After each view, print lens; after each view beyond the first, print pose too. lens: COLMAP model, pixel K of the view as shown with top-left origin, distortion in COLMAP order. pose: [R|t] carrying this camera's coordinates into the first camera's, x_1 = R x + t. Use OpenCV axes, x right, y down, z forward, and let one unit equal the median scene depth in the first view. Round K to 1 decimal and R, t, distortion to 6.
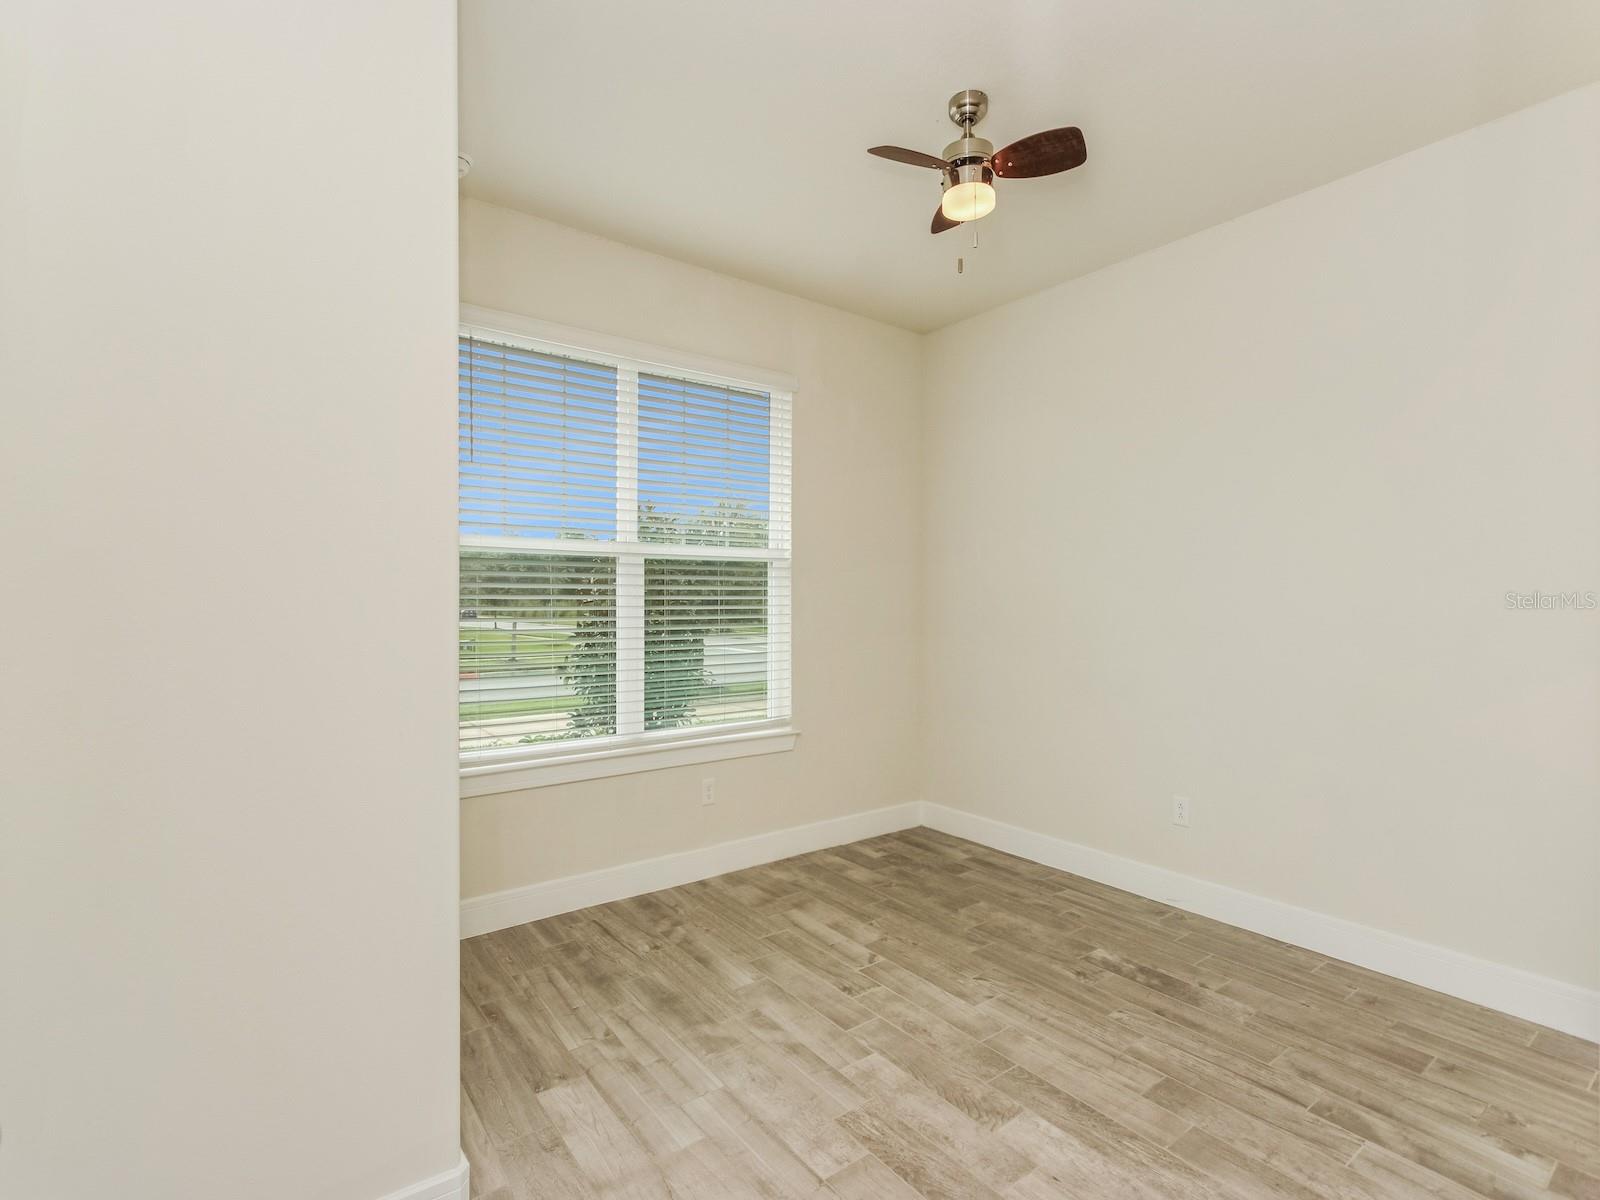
lens RADIAL K [[758.0, 0, 805.1], [0, 758.0, 598.6], [0, 0, 1]] dist [0.002708, -0.000776]
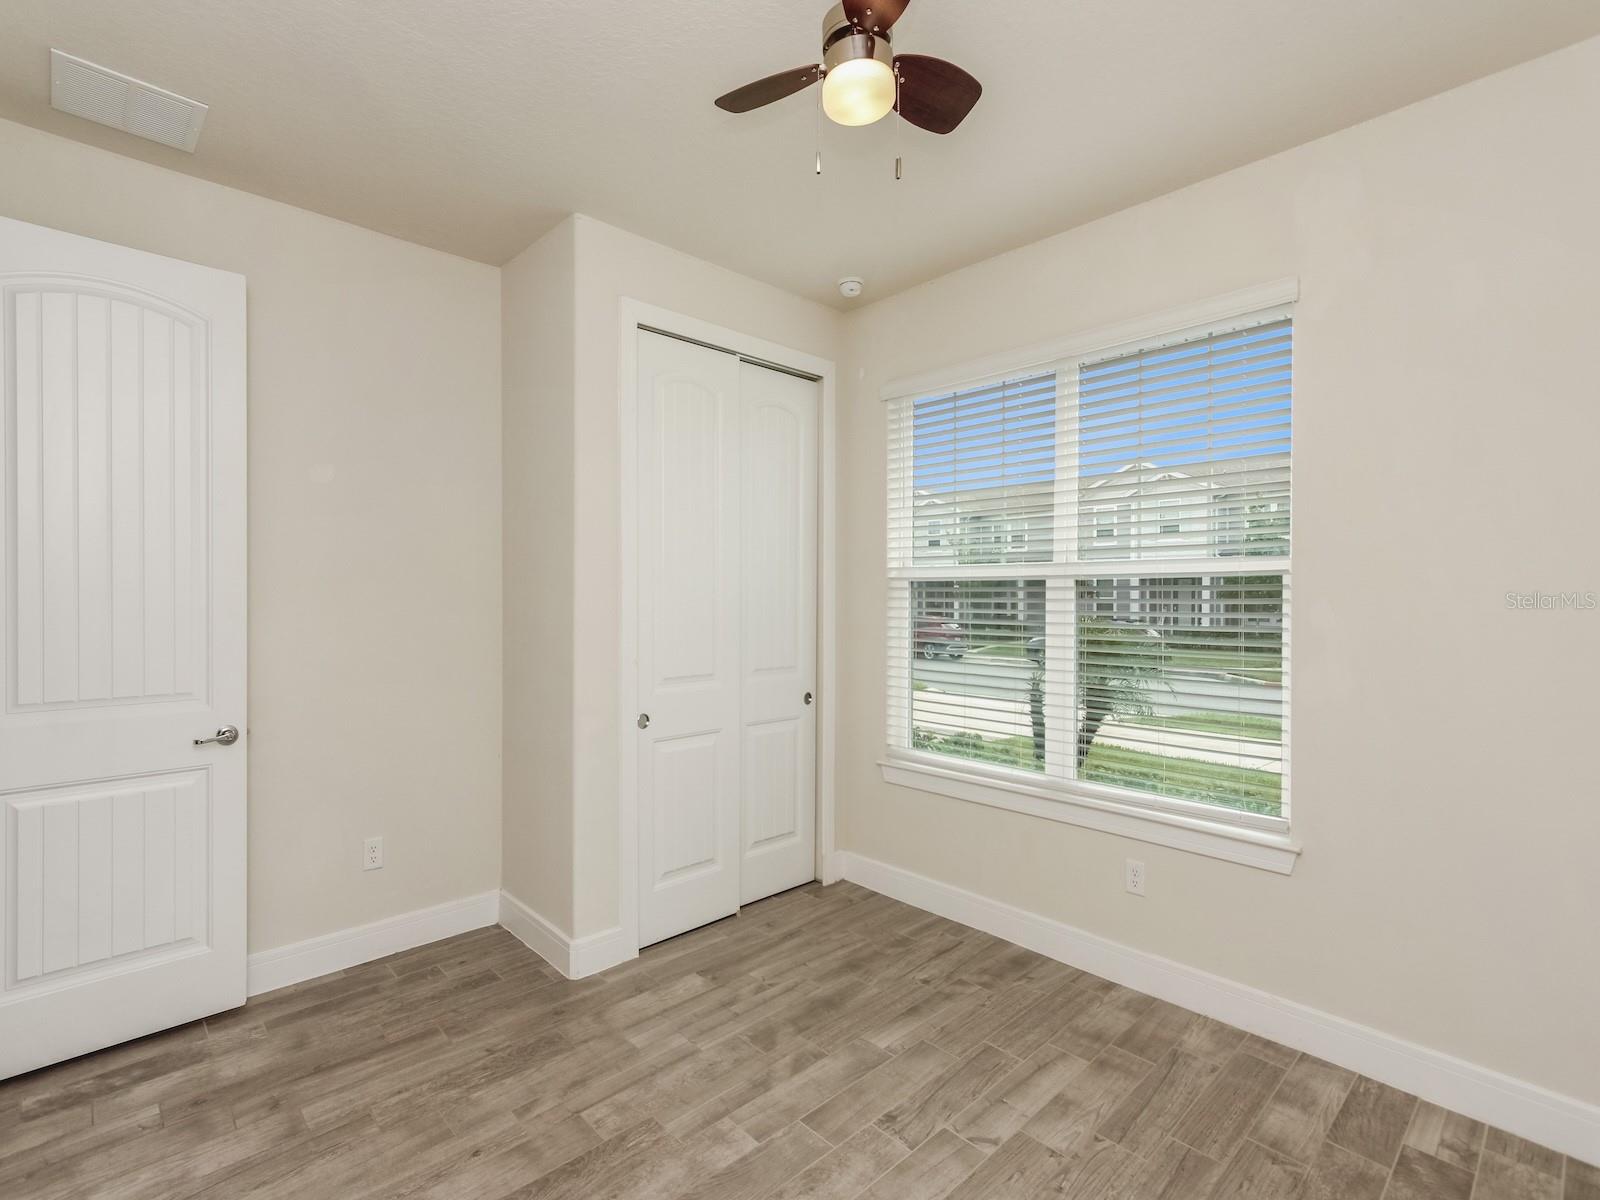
lens RADIAL K [[758.0, 0, 807.2], [0, 758.0, 597.6], [0, 0, 1]] dist [0.002708, -0.000776]
pose [[0.113913, 0.001314, -0.993490, 0.744057], [-0.001332, 0.999998, 0.001170, -0.040154], [0.993490, 0.001190, 0.113914, 0.710846]]
